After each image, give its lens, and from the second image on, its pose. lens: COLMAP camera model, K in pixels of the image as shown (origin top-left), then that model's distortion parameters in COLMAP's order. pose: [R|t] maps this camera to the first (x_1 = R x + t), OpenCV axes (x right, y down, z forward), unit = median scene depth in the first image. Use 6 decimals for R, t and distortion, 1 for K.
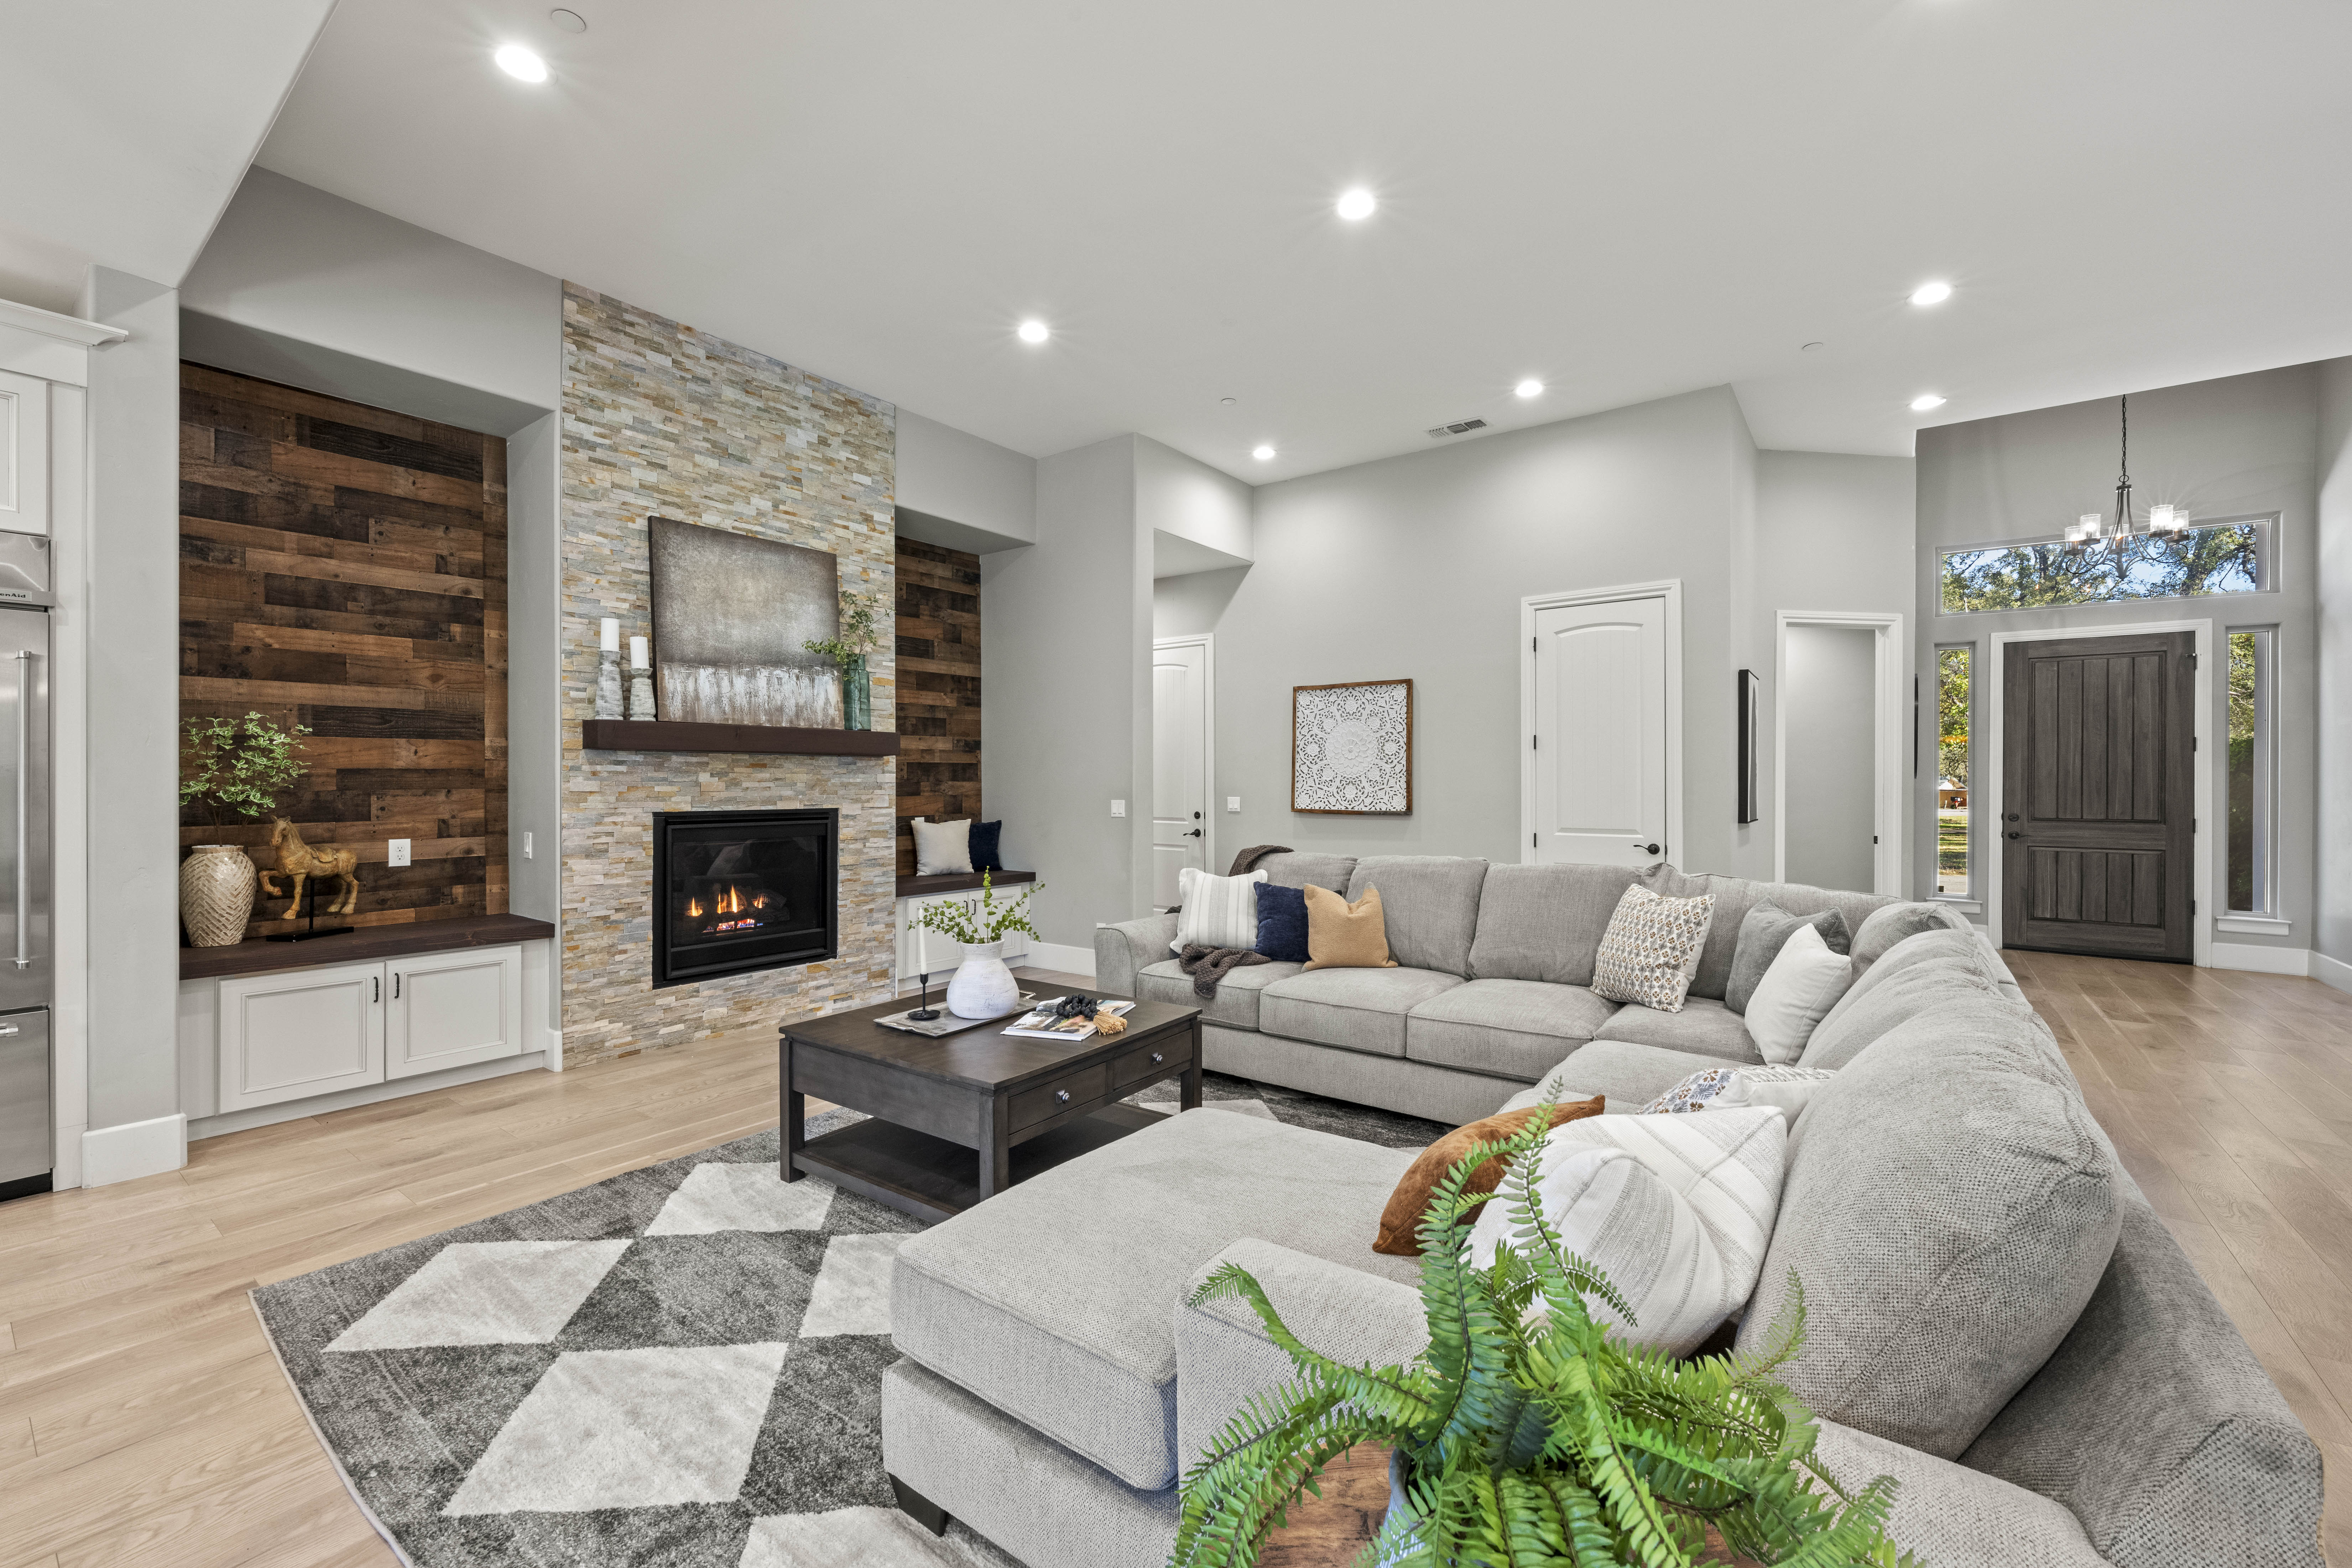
lens RADIAL K [[950.4, 0, 1181.6], [0, 950.4, 781.9], [0, 0, 1]] dist [-0.003035, 0.000582]
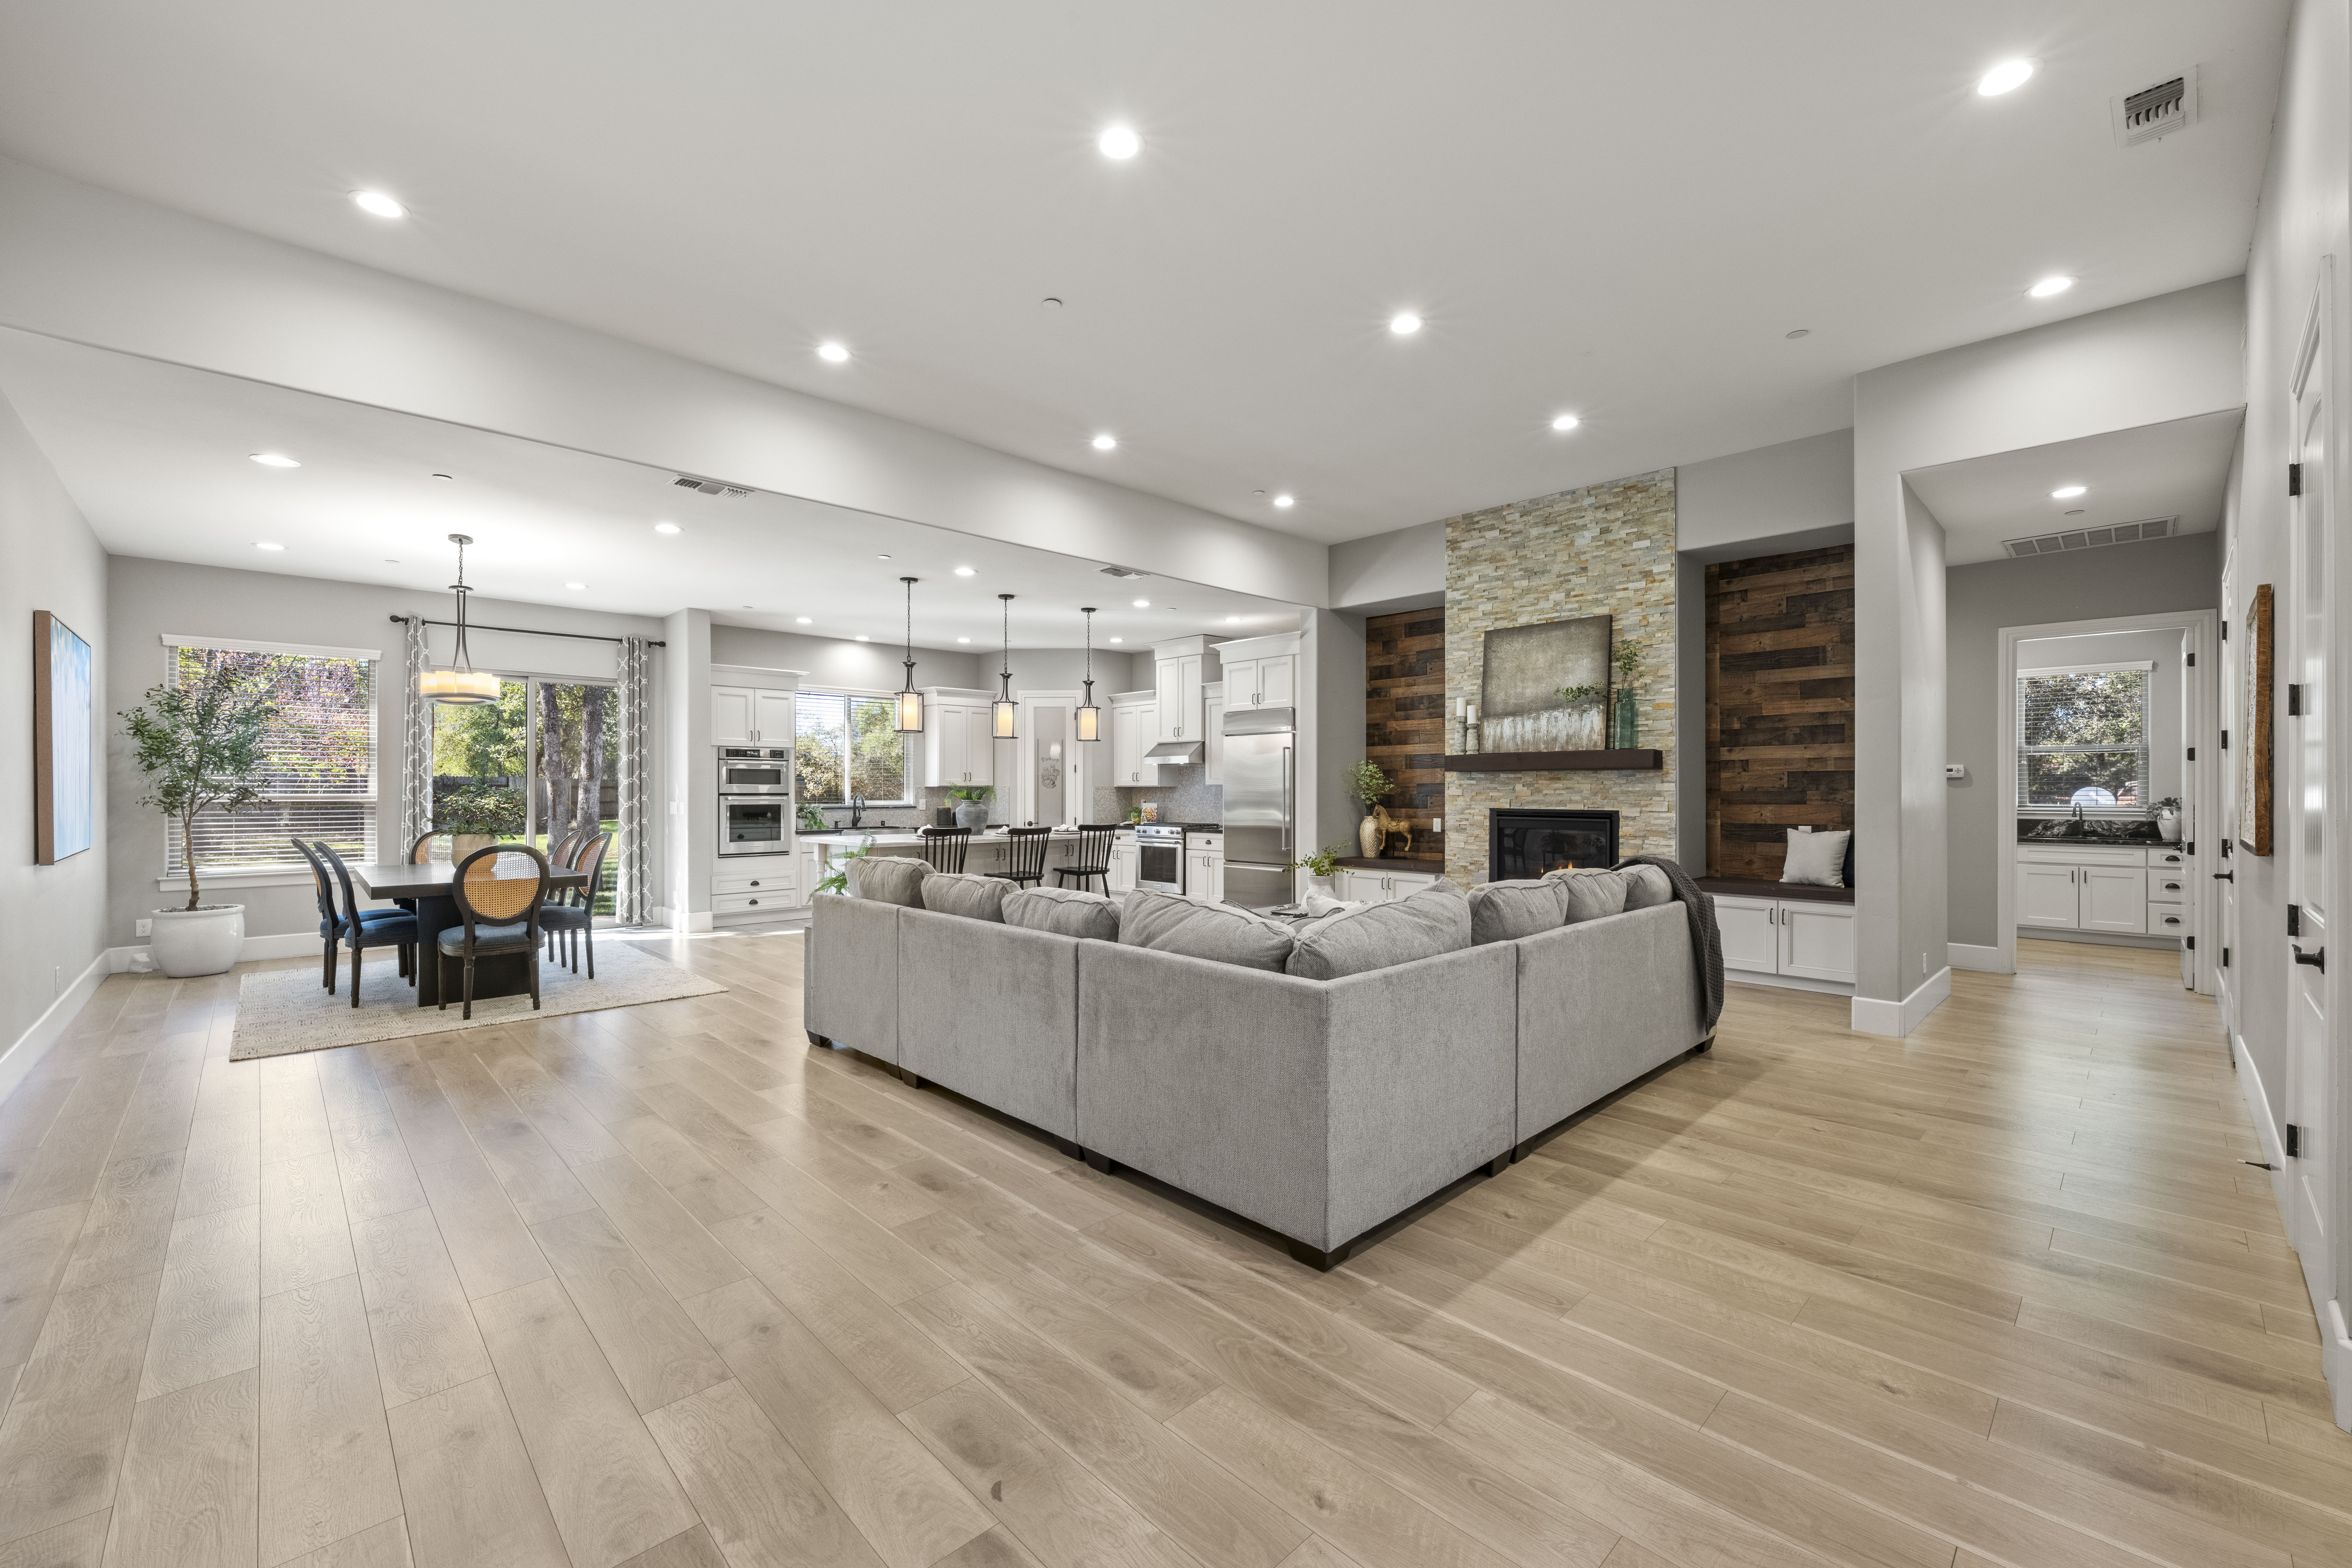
lens RADIAL K [[950.4, 0, 1175.0], [0, 950.4, 790.5], [0, 0, 1]] dist [-0.003035, 0.000582]
pose [[-0.164206, -0.000801, -0.986426, 0.962675], [-0.003327, 0.999994, -0.000258, 0.002714], [0.986421, 0.003239, -0.164207, 0.598650]]
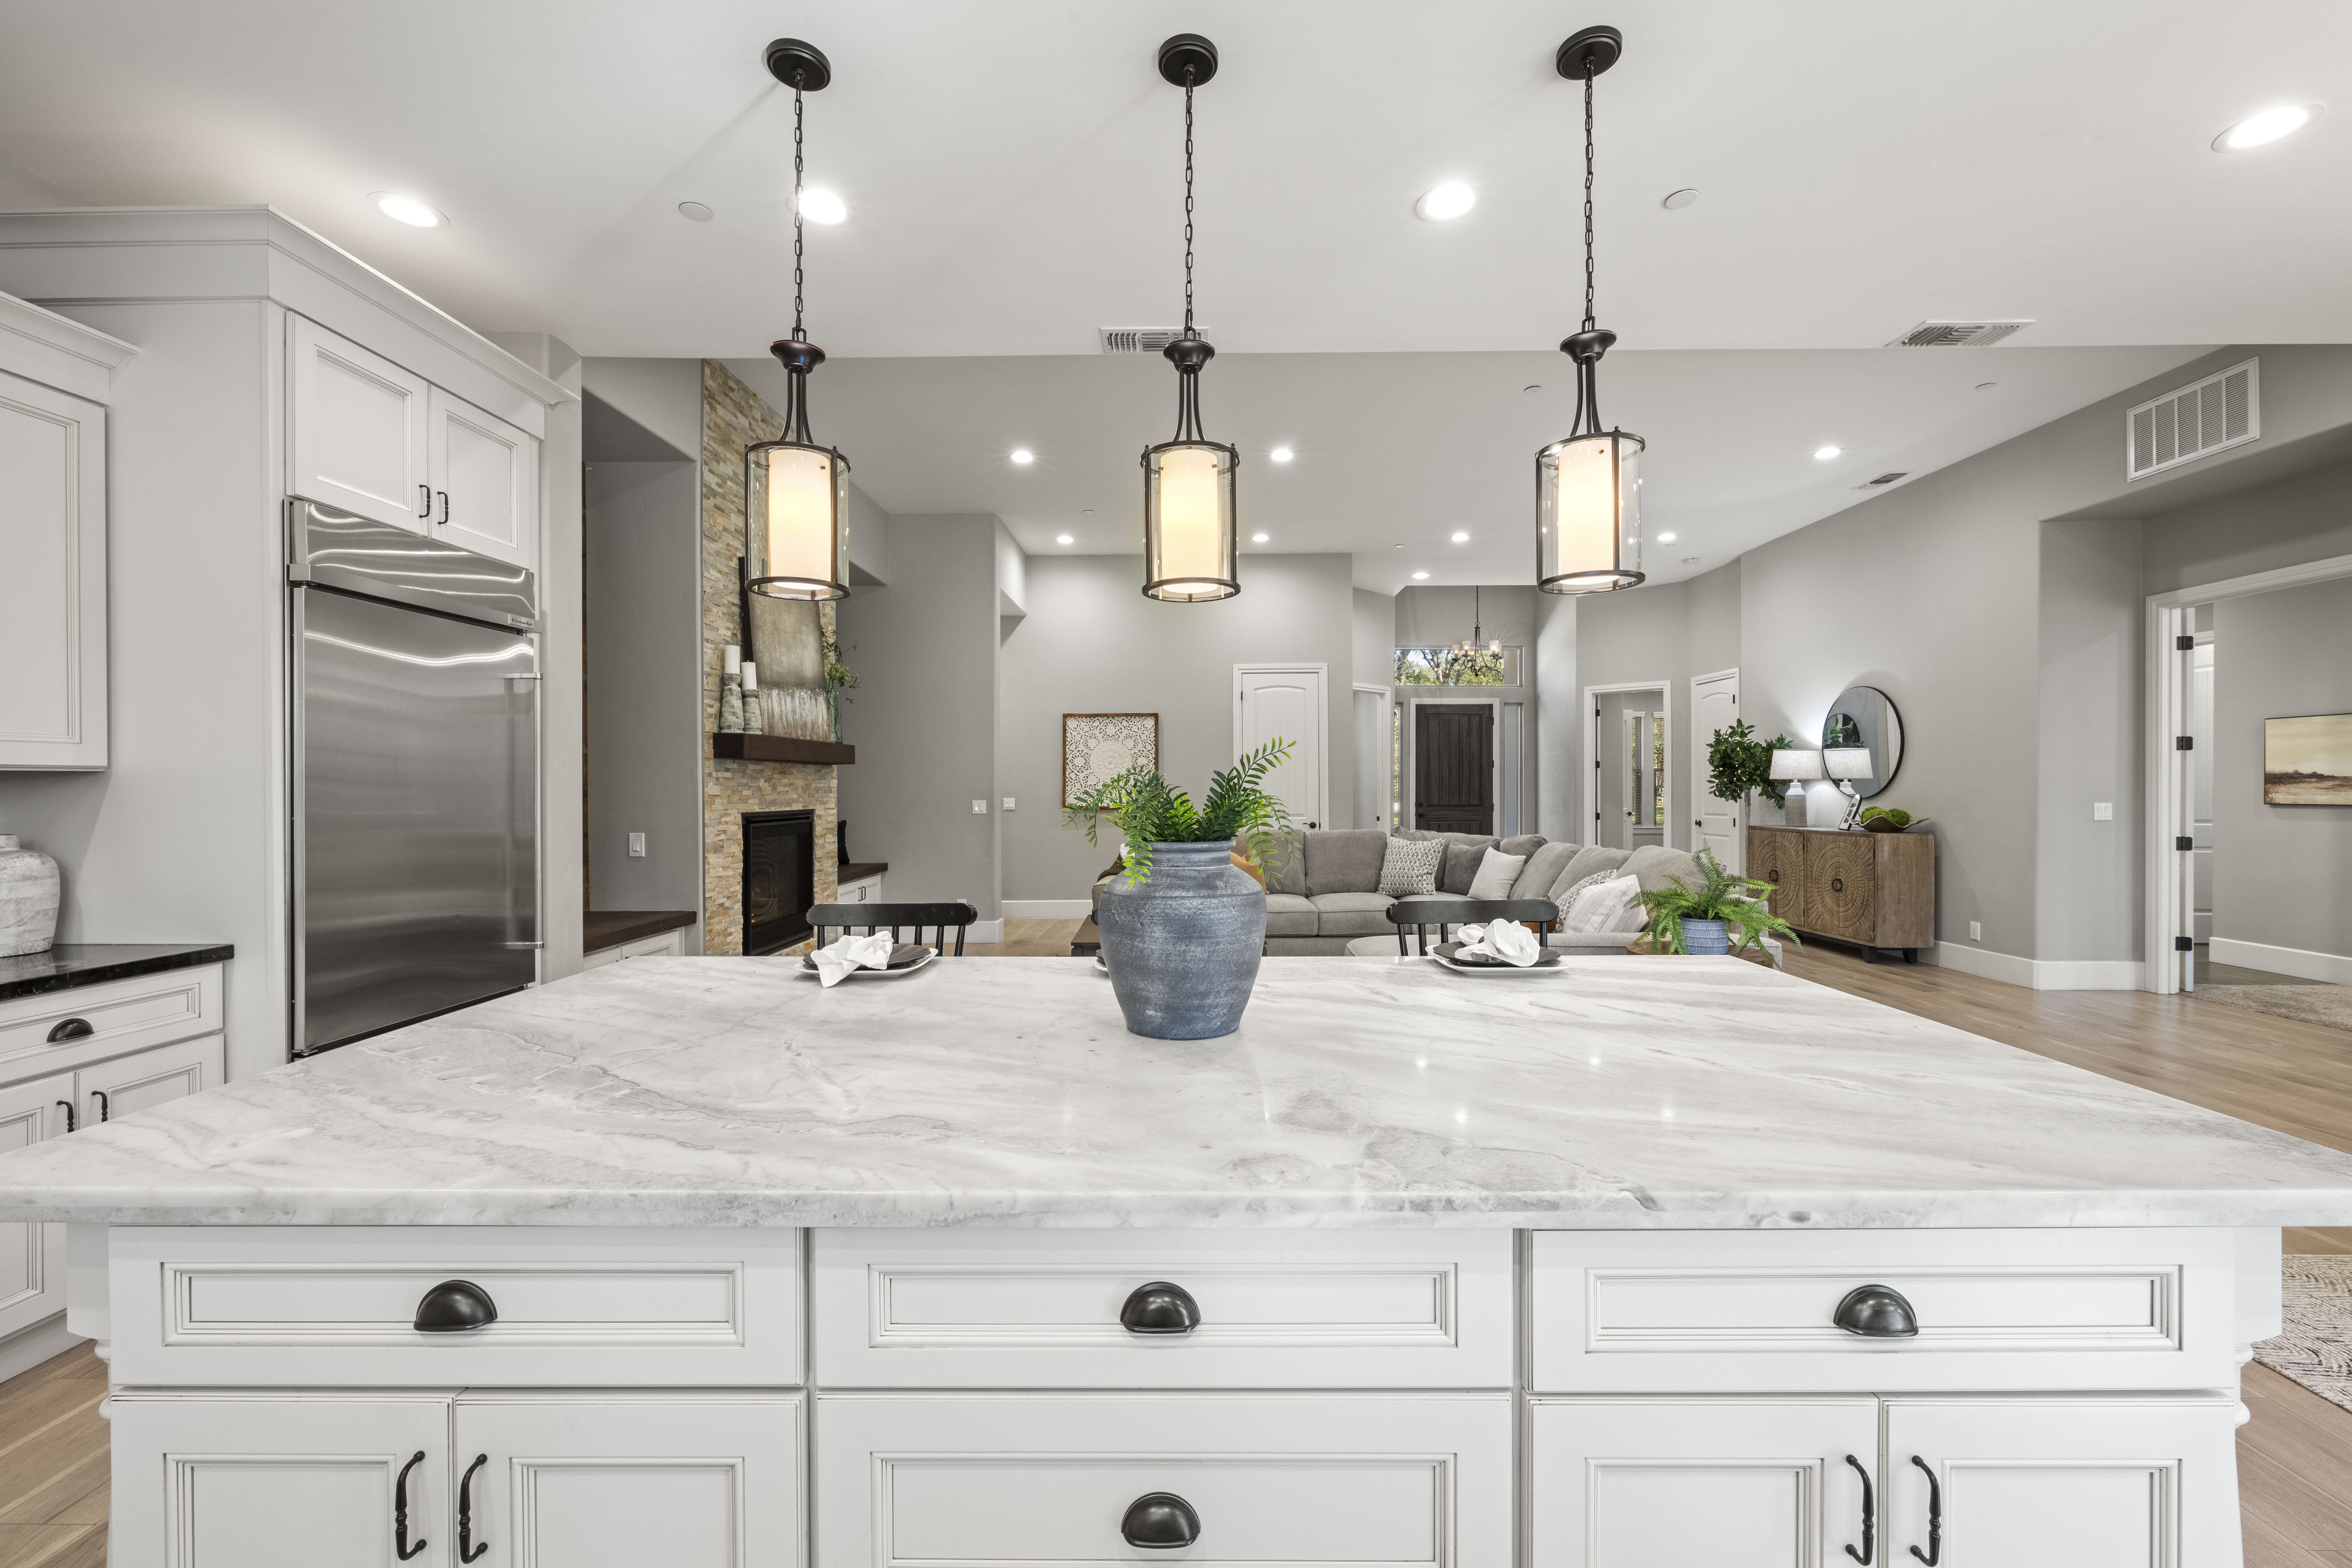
lens RADIAL K [[950.4, 0, 1182.4], [0, 950.4, 787.7], [0, 0, 1]] dist [-0.003035, 0.000582]
pose [[0.809081, -0.005068, 0.587675, -0.656936], [0.005282, 0.999985, 0.001351, 0.002086], [-0.587673, 0.002011, 0.809096, -0.203688]]
